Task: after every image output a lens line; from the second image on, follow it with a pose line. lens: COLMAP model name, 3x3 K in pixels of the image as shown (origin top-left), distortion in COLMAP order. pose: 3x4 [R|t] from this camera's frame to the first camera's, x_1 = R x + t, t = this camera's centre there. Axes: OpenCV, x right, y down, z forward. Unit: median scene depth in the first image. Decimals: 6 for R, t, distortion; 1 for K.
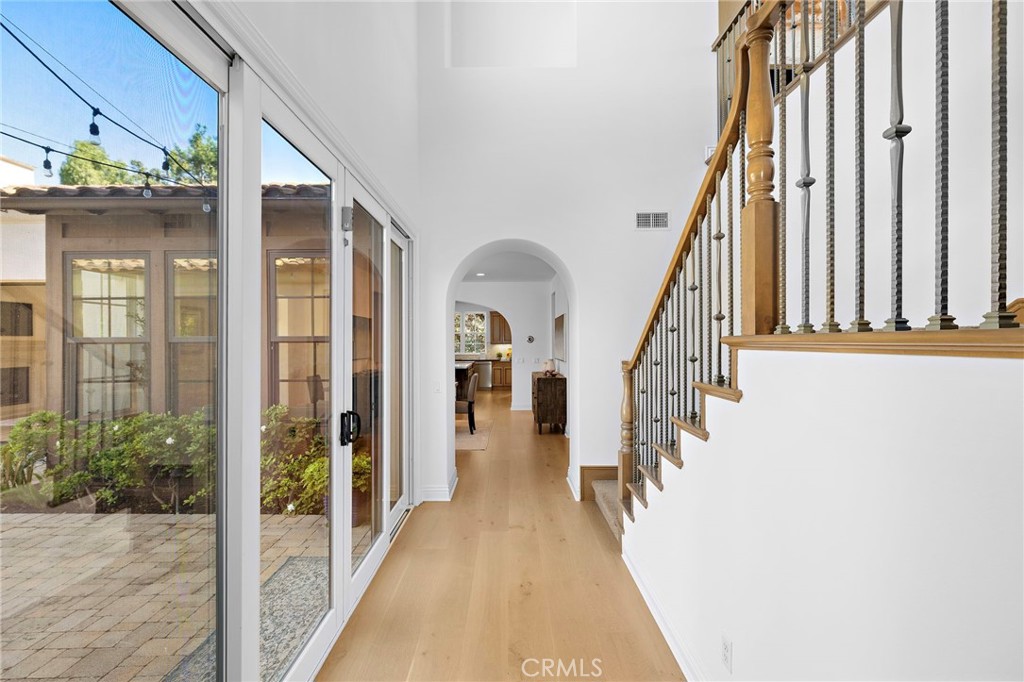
lens RADIAL K [[432.9, 0, 510.4], [0, 432.9, 345.2], [0, 0, 1]] dist [0.002584, -0.000303]
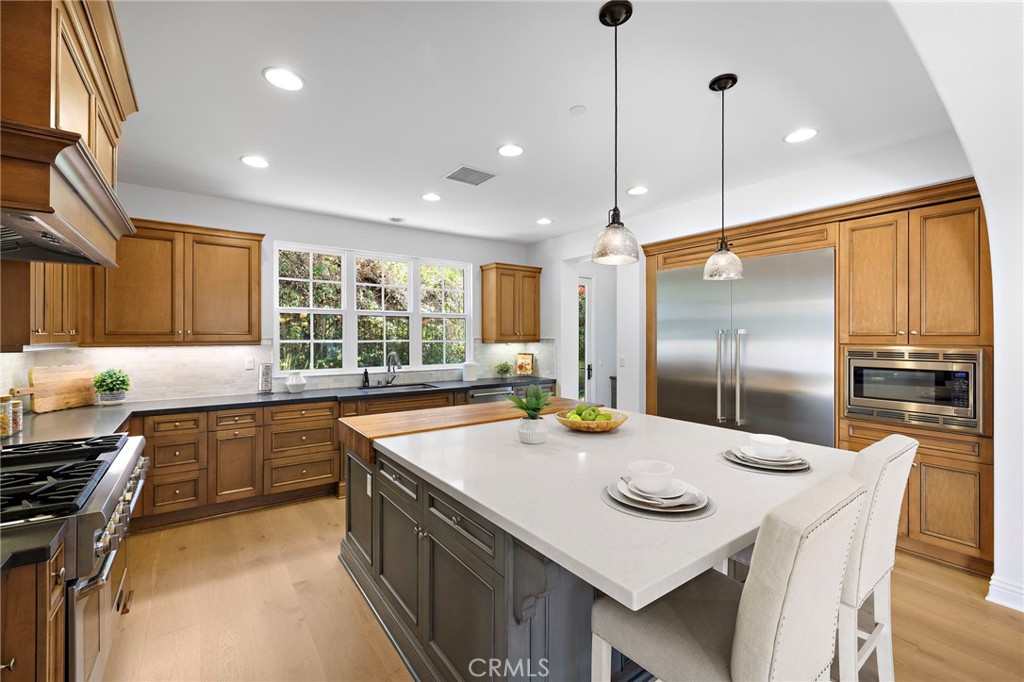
lens RADIAL K [[437.4, 0, 512.0], [0, 437.4, 341.0], [0, 0, 1]] dist [0.001323, 0.000174]
pose [[0.807330, -0.002399, 0.590096, -0.312615], [0.001798, 0.999997, 0.001606, -0.004831], [-0.590098, -0.000235, 0.807332, 0.728034]]
